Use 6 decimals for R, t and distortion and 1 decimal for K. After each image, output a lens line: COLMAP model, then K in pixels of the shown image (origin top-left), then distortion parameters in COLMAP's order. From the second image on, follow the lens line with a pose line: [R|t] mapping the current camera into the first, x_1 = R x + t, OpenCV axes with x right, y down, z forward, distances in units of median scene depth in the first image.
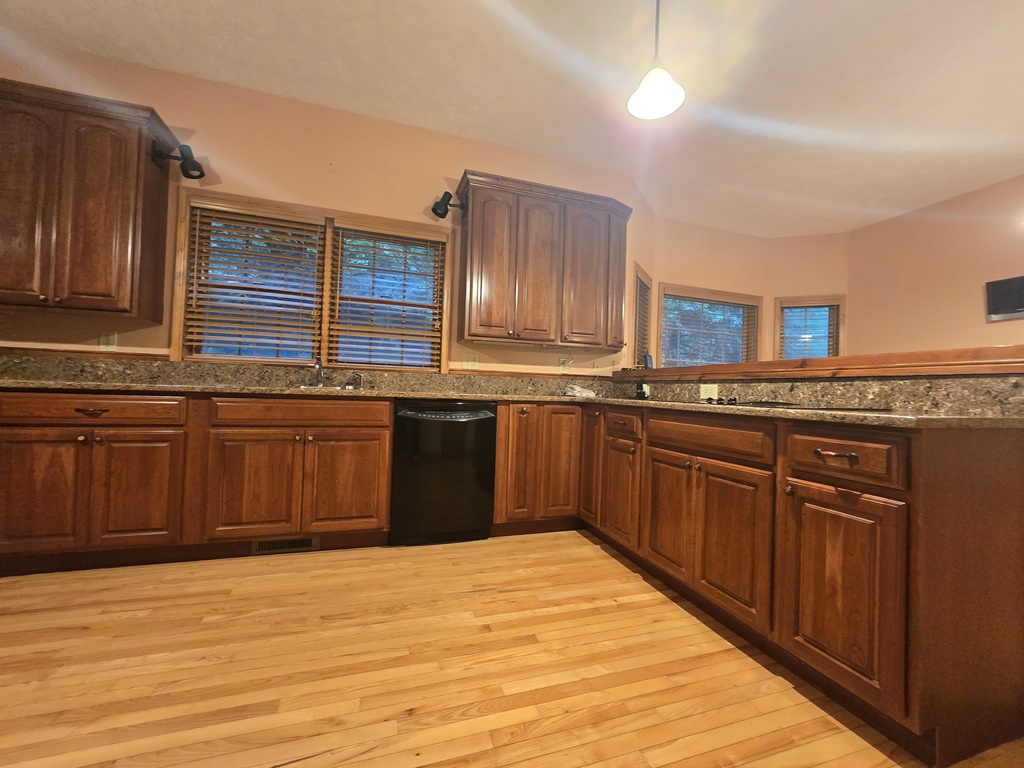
lens RADIAL K [[419.7, 0, 518.7], [0, 419.7, 383.6], [0, 0, 1]] dist [-0.002369, 0.002506]
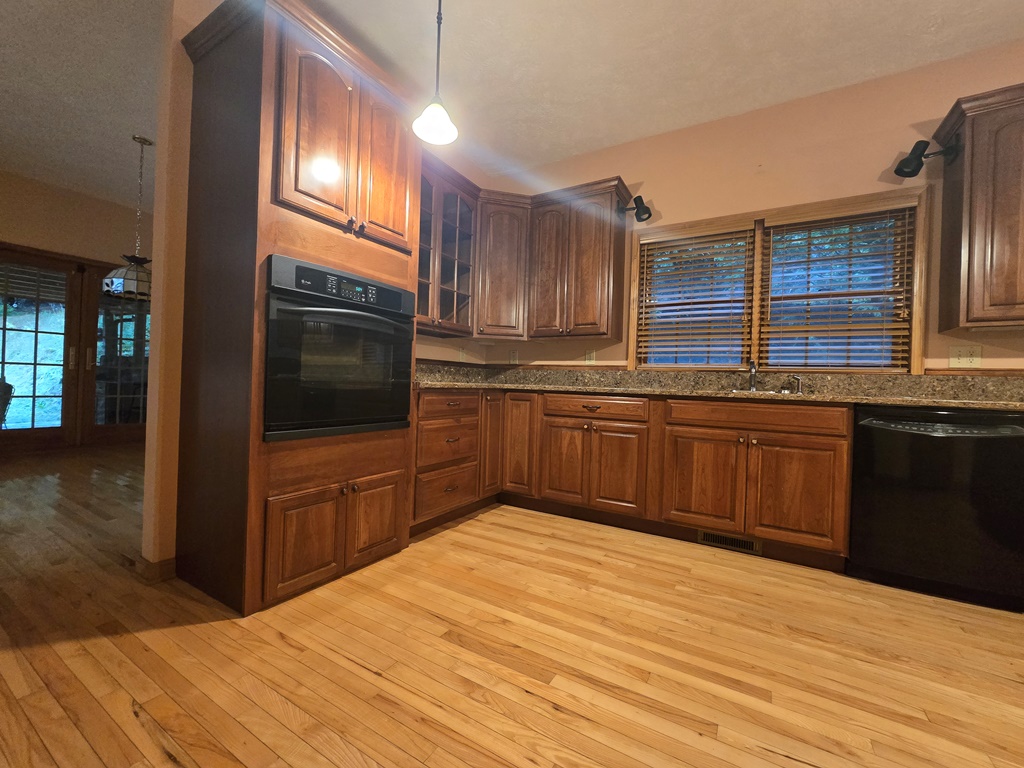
lens RADIAL K [[419.7, 0, 518.7], [0, 419.7, 383.6], [0, 0, 1]] dist [-0.002369, 0.002506]
pose [[0.664371, -0.012014, -0.747306, -0.111405], [-0.000026, 0.999870, -0.016098, 0.006842], [0.747403, 0.010715, 0.664285, -0.086576]]
